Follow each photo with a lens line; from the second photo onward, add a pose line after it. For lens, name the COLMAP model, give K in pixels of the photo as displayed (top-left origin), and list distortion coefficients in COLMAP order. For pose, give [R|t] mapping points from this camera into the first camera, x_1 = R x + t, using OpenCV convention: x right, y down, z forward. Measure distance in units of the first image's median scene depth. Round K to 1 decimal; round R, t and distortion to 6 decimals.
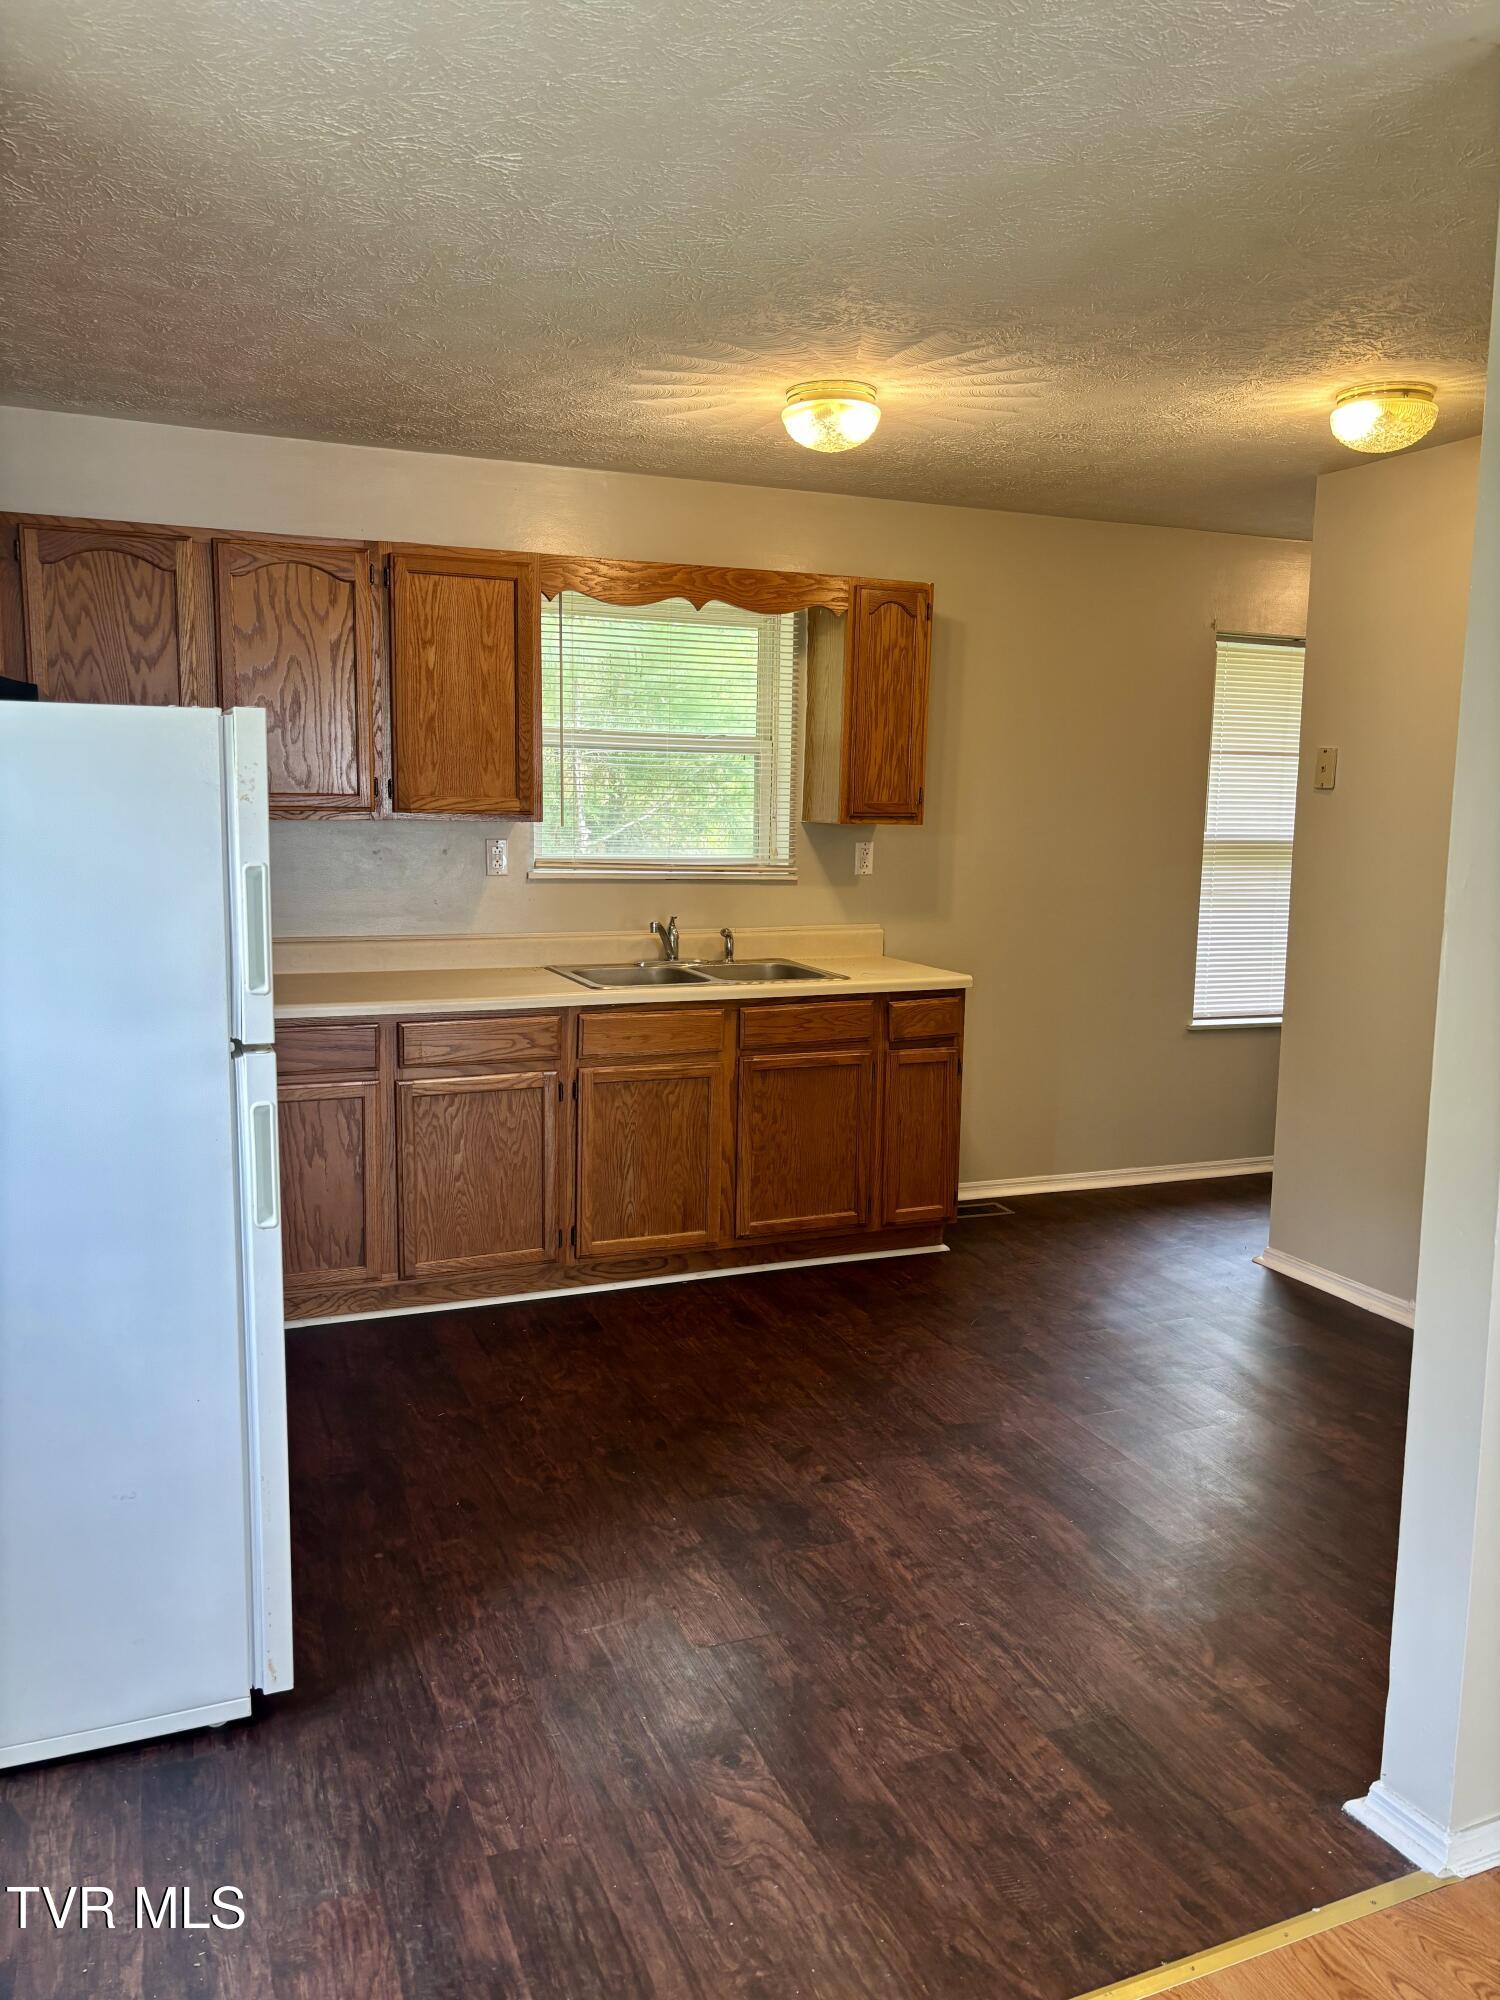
lens RADIAL K [[1503.8, 0, 777.1], [0, 1503.8, 998.0], [0, 0, 1]] dist [0.001313, -0.006534]
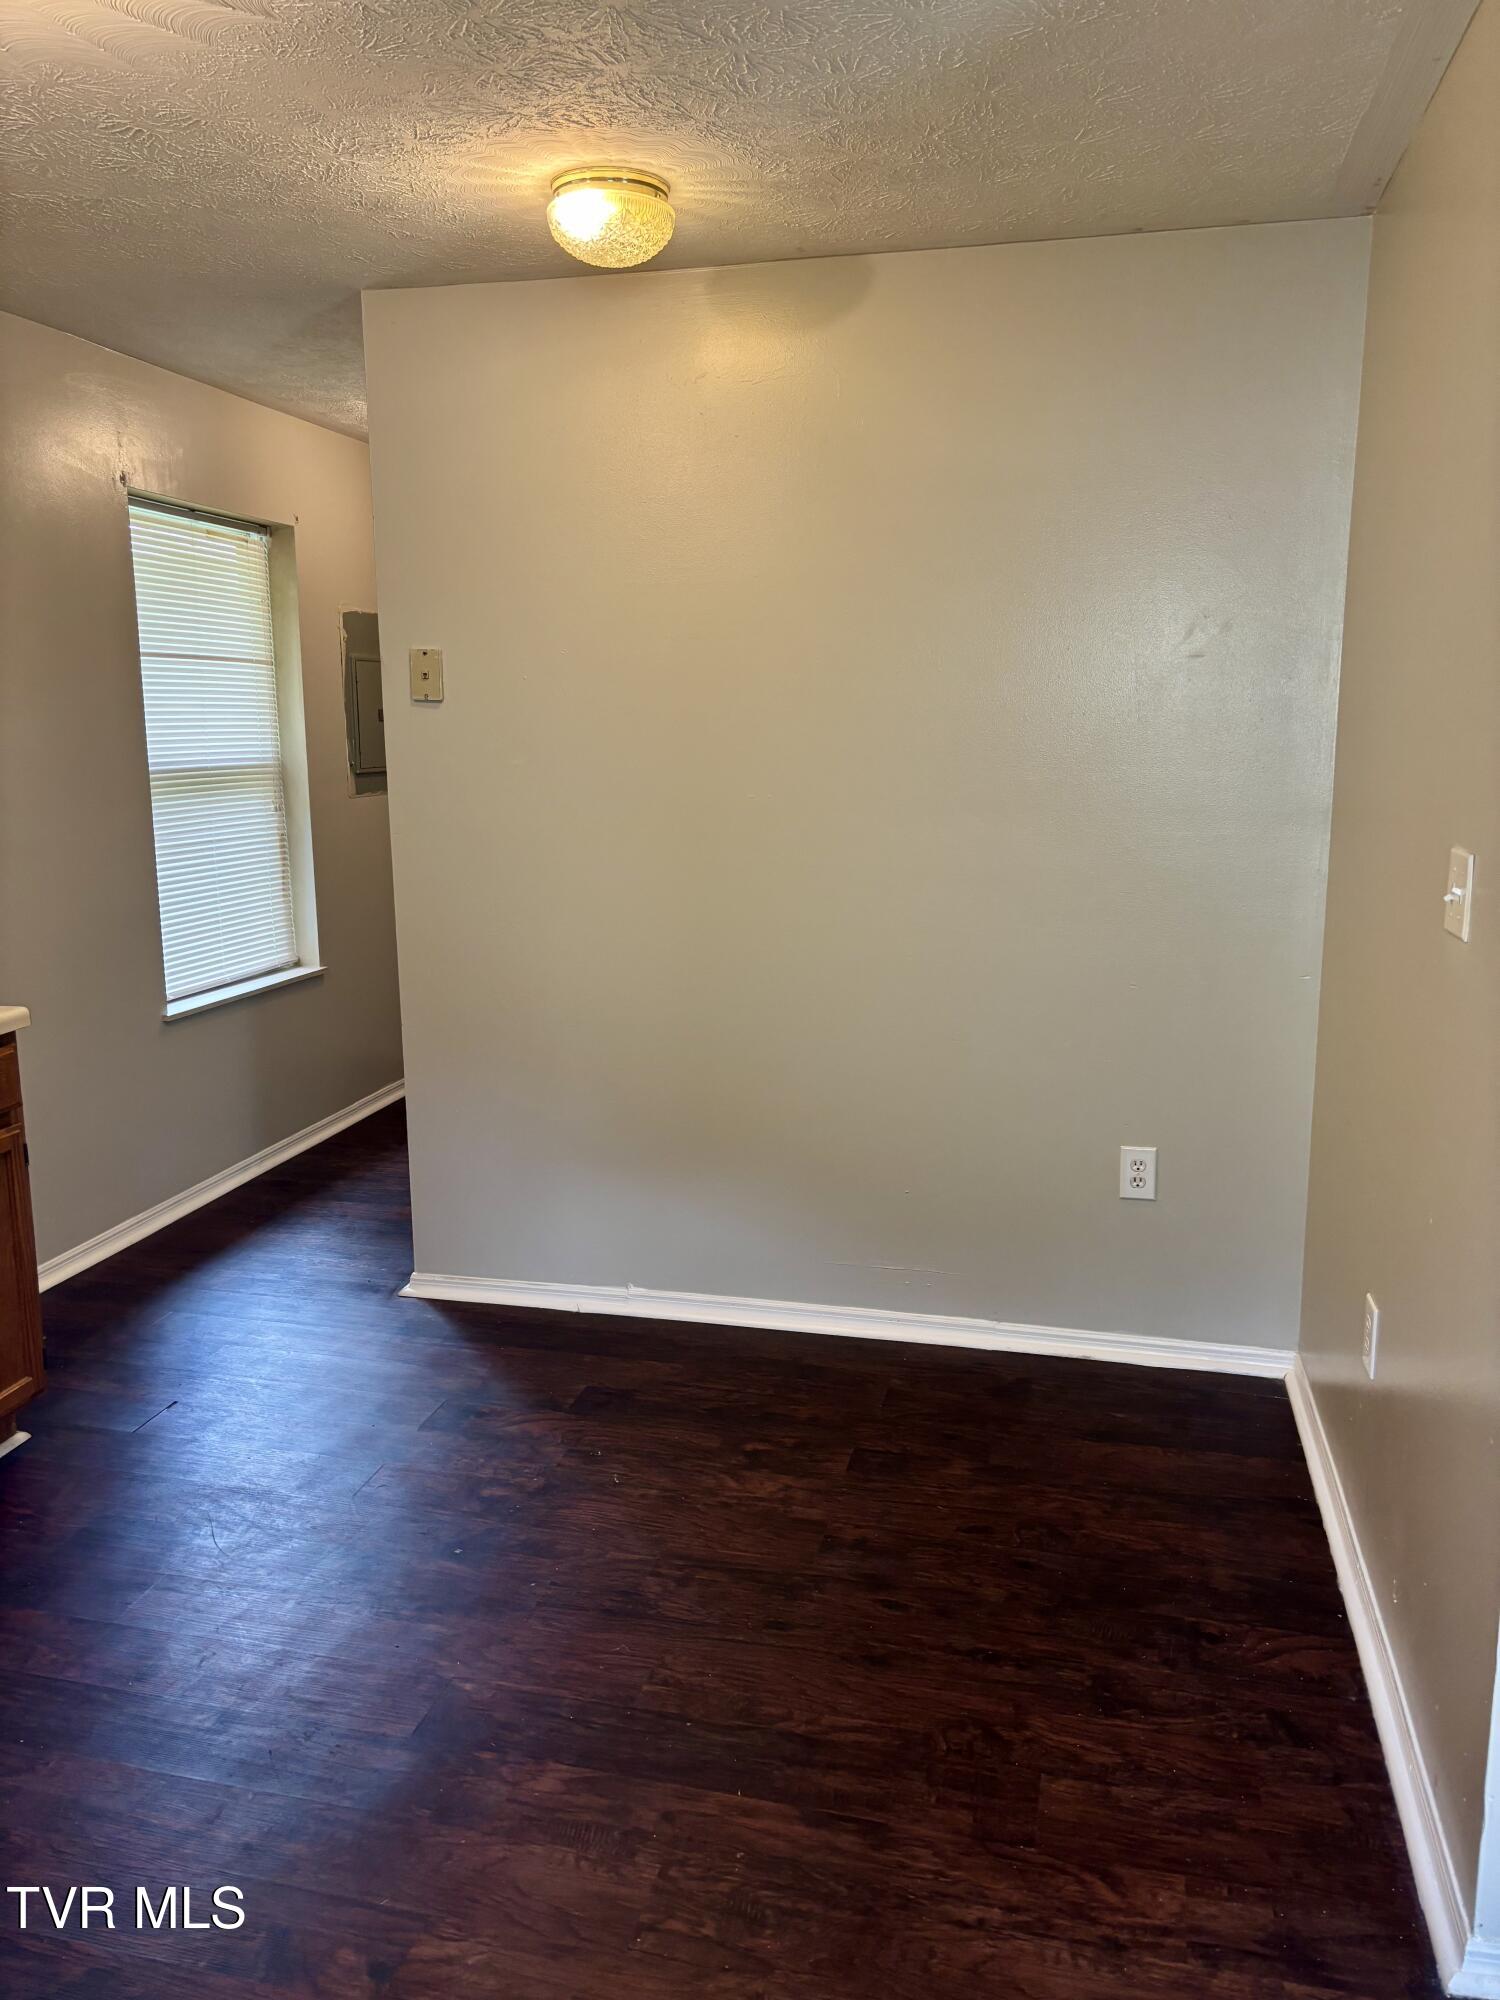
lens RADIAL K [[1503.8, 0, 777.1], [0, 1503.8, 998.0], [0, 0, 1]] dist [0.001313, -0.006534]
pose [[0.591809, -0.173986, 0.787077, -0.164350], [0.123684, 0.984465, 0.124620, -0.054842], [-0.796533, 0.023598, 0.604135, 0.351647]]
